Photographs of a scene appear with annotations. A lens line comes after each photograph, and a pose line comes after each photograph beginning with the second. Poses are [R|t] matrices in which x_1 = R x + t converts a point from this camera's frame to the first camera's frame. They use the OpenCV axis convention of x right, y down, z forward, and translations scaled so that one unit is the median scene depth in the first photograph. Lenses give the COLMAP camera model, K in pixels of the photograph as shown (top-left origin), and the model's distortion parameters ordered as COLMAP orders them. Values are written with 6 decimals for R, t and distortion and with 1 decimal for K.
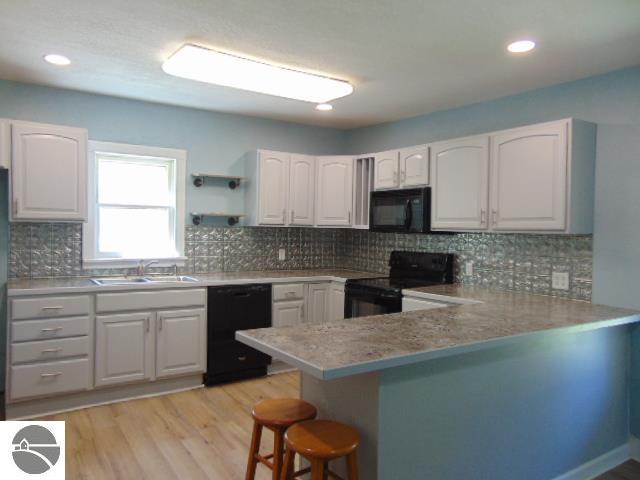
lens RADIAL K [[481.4, 0, 320.0], [0, 481.4, 240.0], [0, 0, 1]] dist [0.002122, 0.008434]
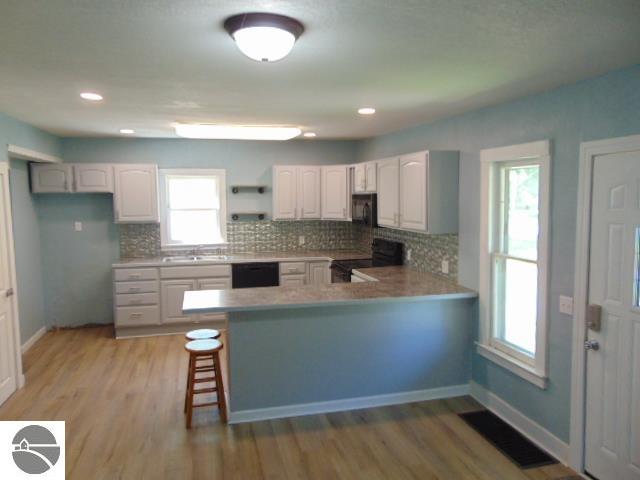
lens RADIAL K [[481.4, 0, 320.0], [0, 481.4, 240.0], [0, 0, 1]] dist [0.002122, 0.008434]
pose [[0.942998, 0.006763, -0.332731, 0.504118], [0.015311, 0.997853, 0.063676, -0.065690], [0.332447, -0.065141, 0.940870, -0.301969]]
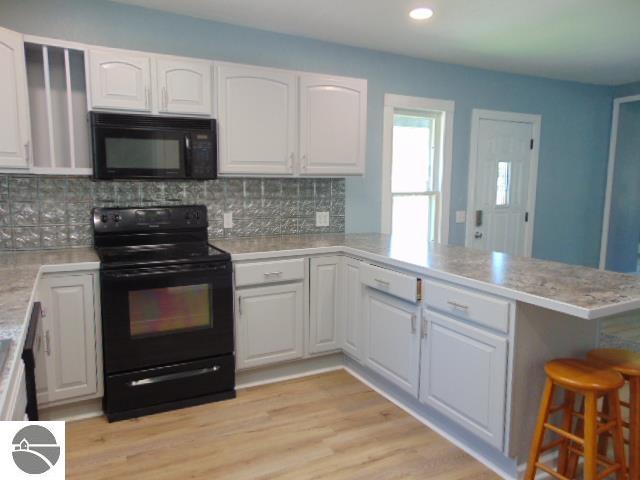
lens RADIAL K [[481.4, 0, 320.0], [0, 481.4, 240.0], [0, 0, 1]] dist [0.002122, 0.008434]
pose [[0.102563, -0.143185, 0.984367, -0.523301], [0.020274, 0.989681, 0.141846, -0.024153], [-0.994520, 0.005409, 0.104408, 0.726541]]
